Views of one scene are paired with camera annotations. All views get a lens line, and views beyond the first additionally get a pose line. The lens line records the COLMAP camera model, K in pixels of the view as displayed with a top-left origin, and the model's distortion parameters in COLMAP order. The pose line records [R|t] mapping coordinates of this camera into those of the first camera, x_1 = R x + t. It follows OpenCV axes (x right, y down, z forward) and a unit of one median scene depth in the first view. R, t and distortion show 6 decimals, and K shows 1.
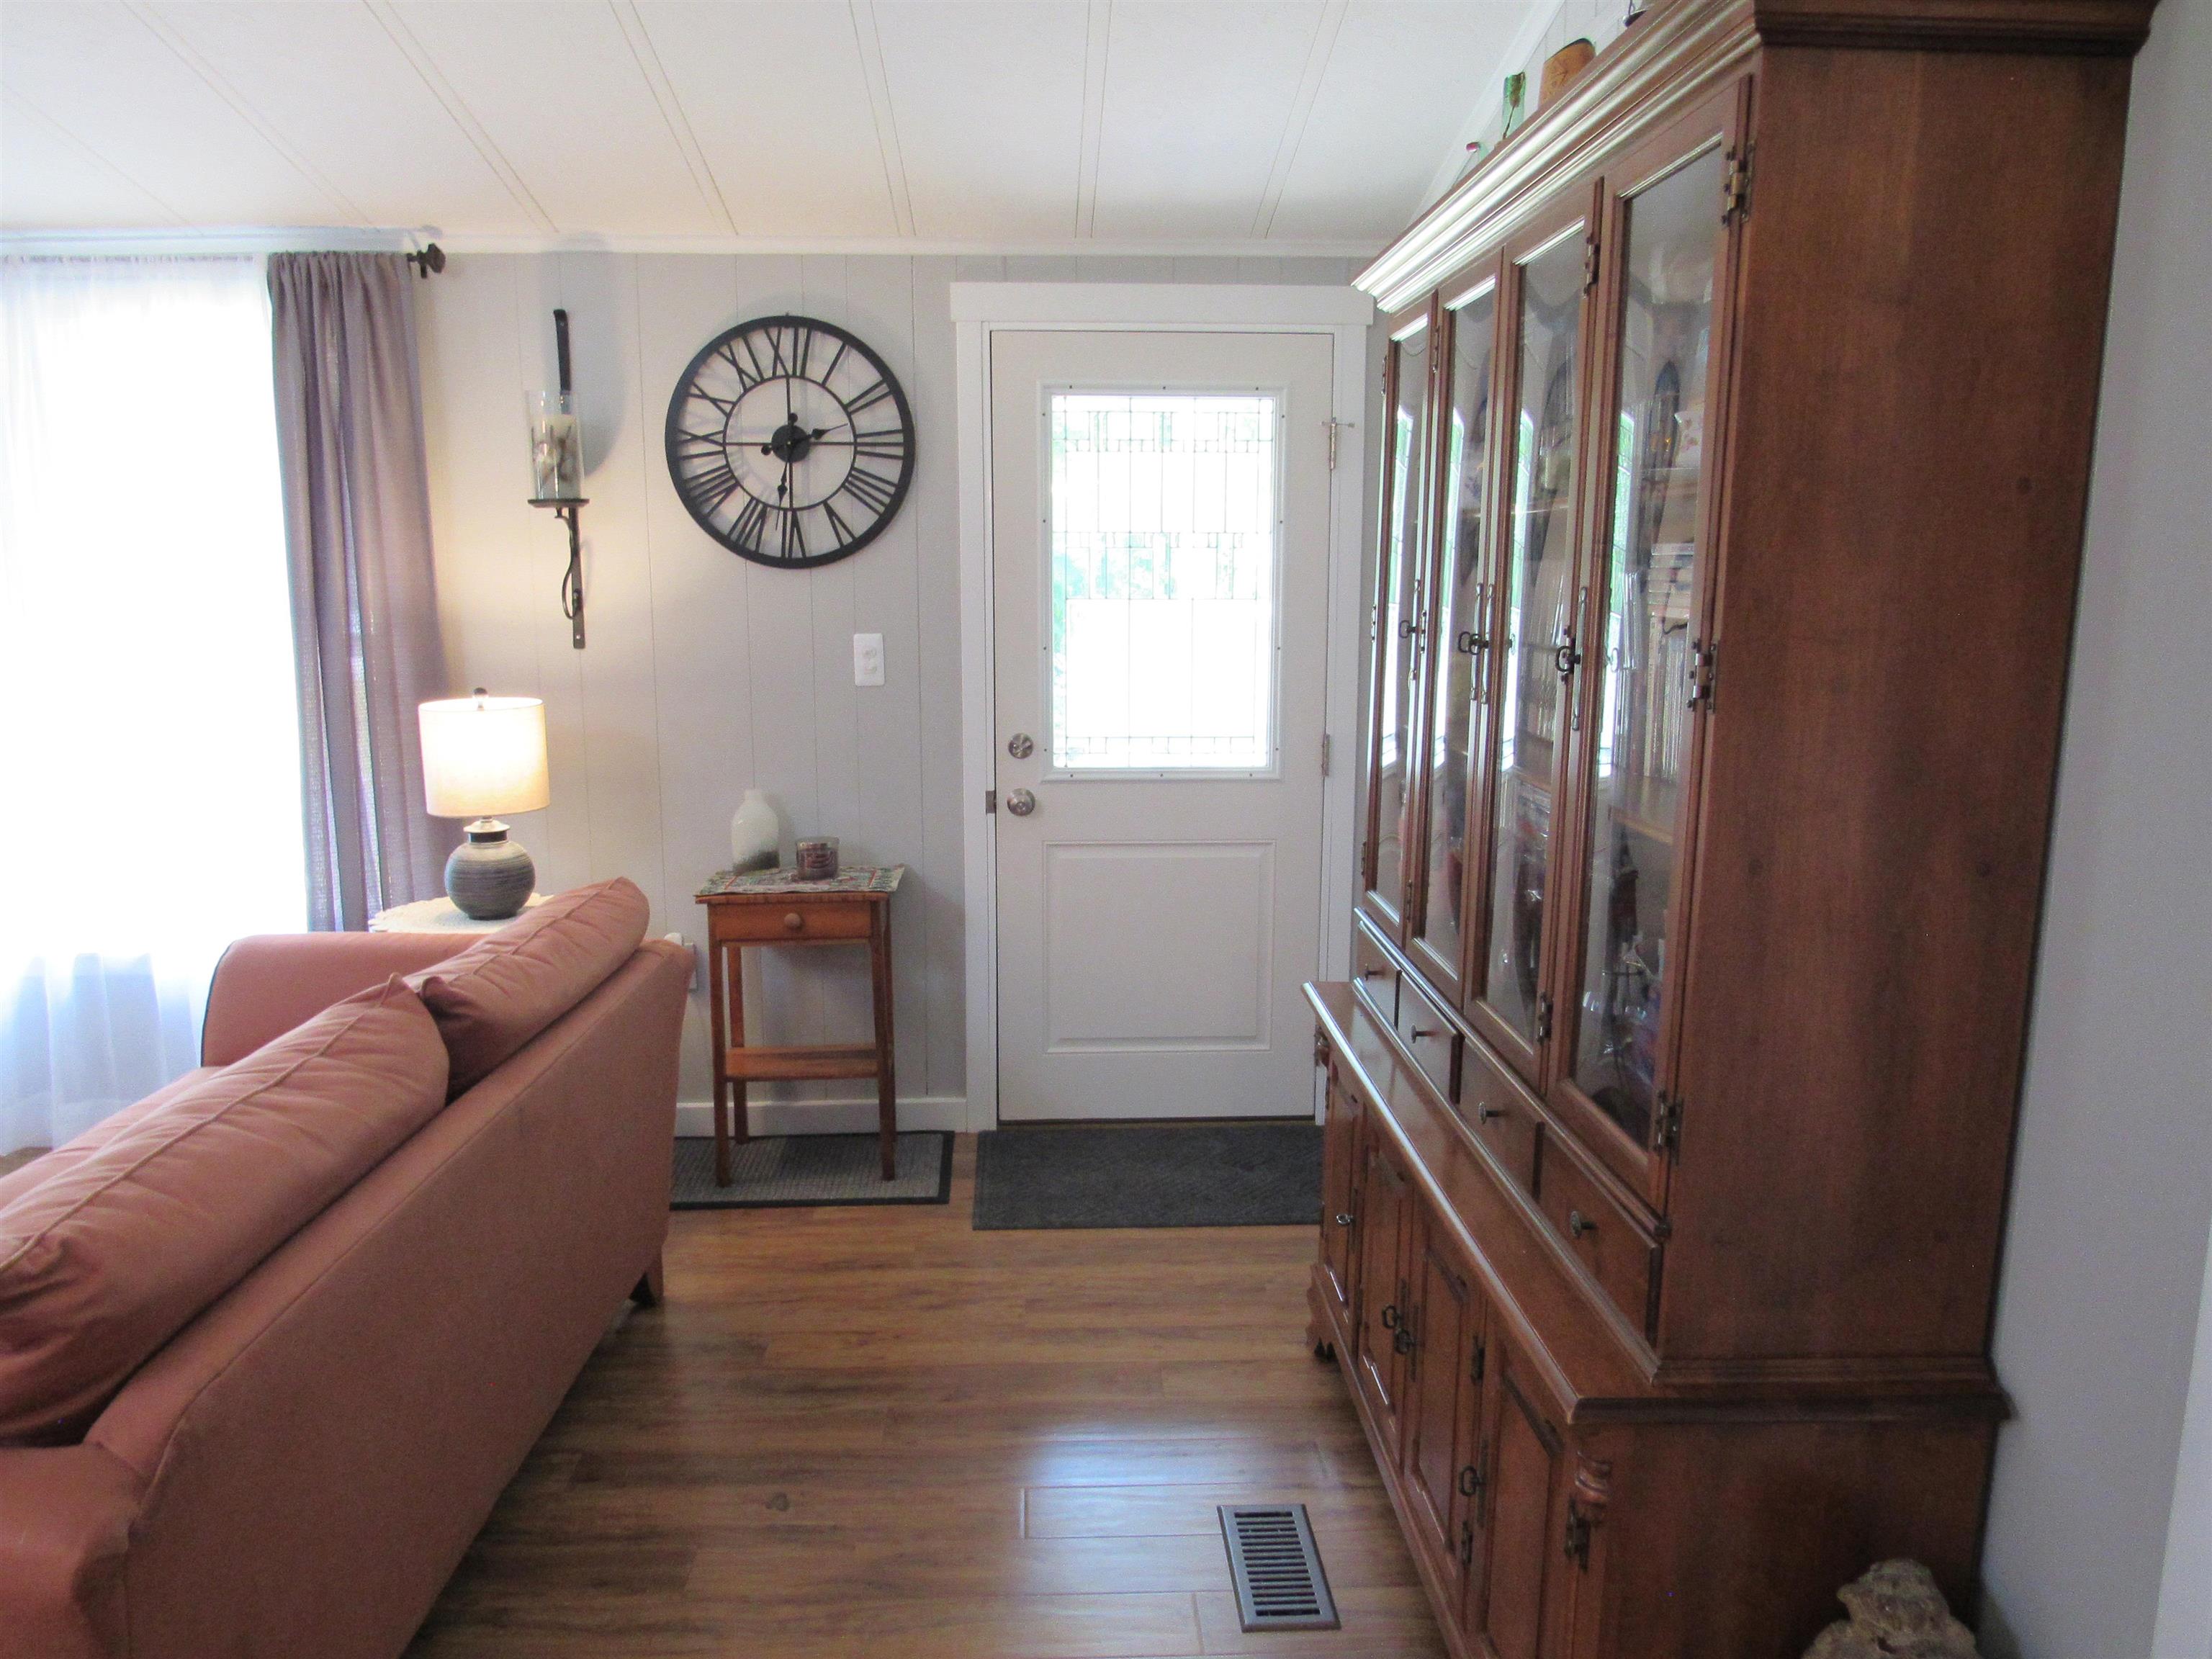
lens RADIAL K [[1587.7, 0, 1085.7], [0, 1587.7, 827.6], [0, 0, 1]] dist [-0.025494, 0.001328]
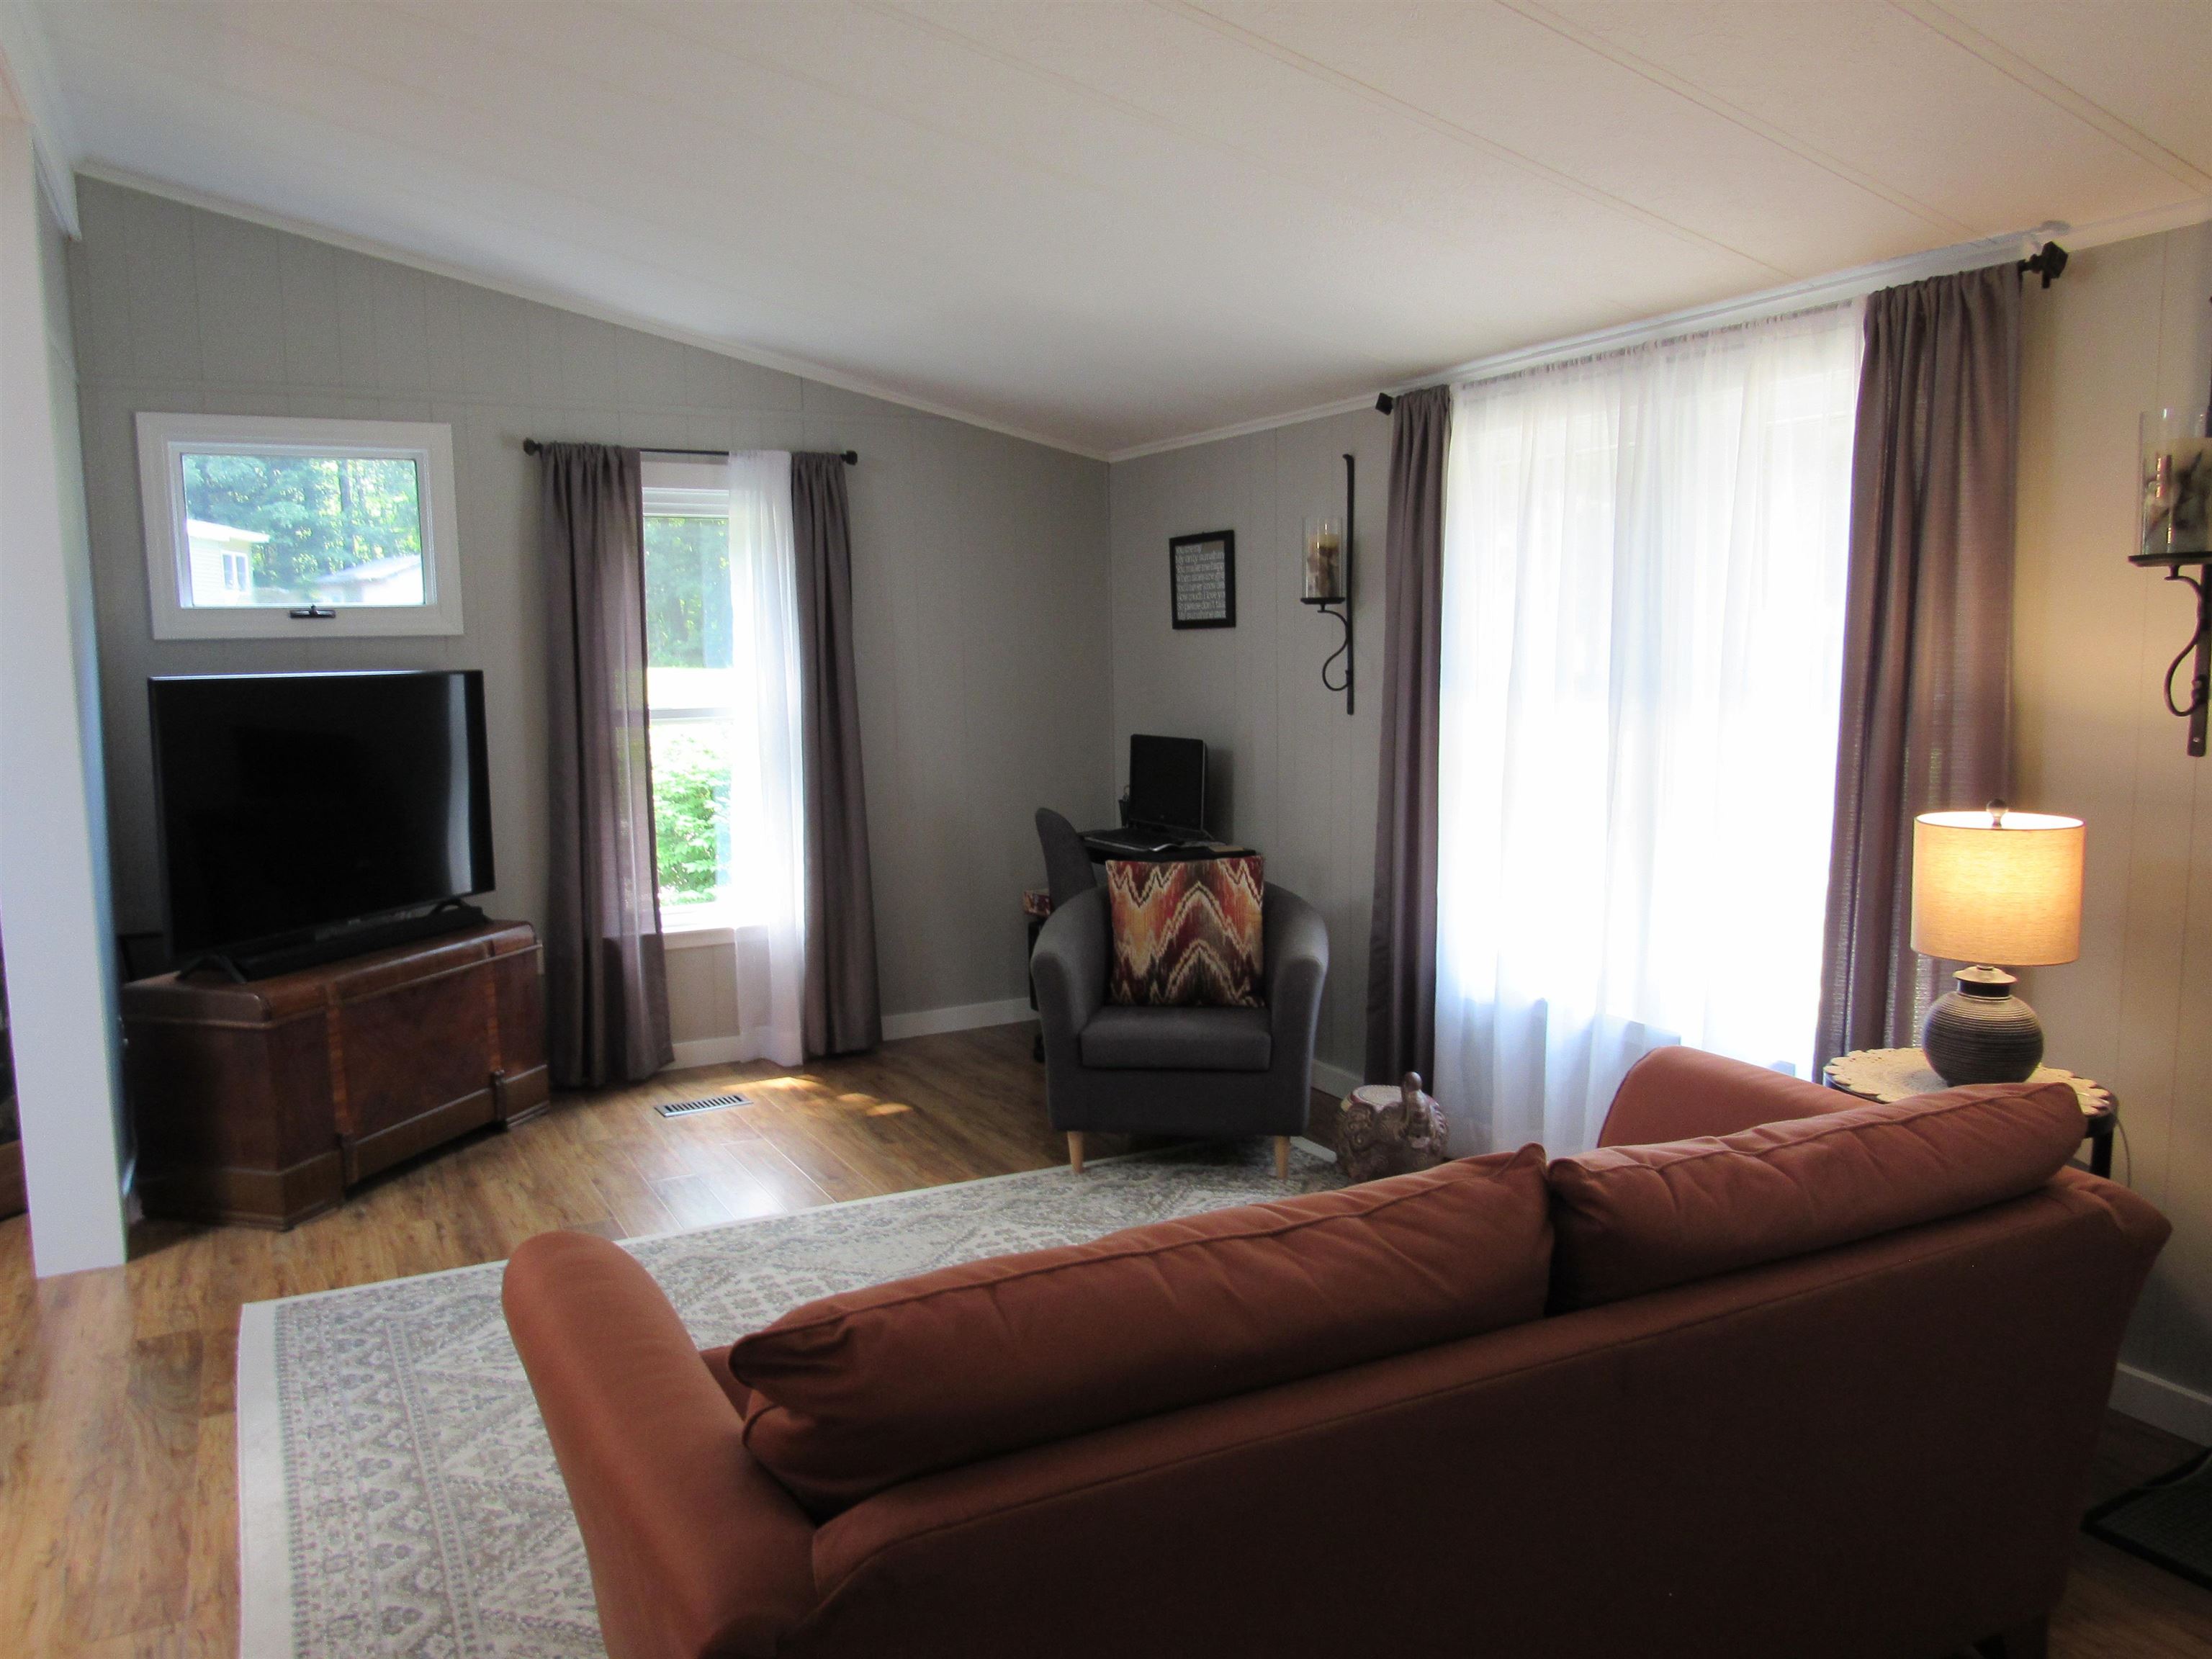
lens RADIAL K [[1587.7, 0, 1086.6], [0, 1587.7, 825.9], [0, 0, 1]] dist [-0.025494, 0.001328]
pose [[0.429256, 0.101300, -0.897484, 0.115746], [-0.132789, 0.989970, 0.048227, -0.048789], [0.893368, 0.098474, 0.438402, 0.233196]]
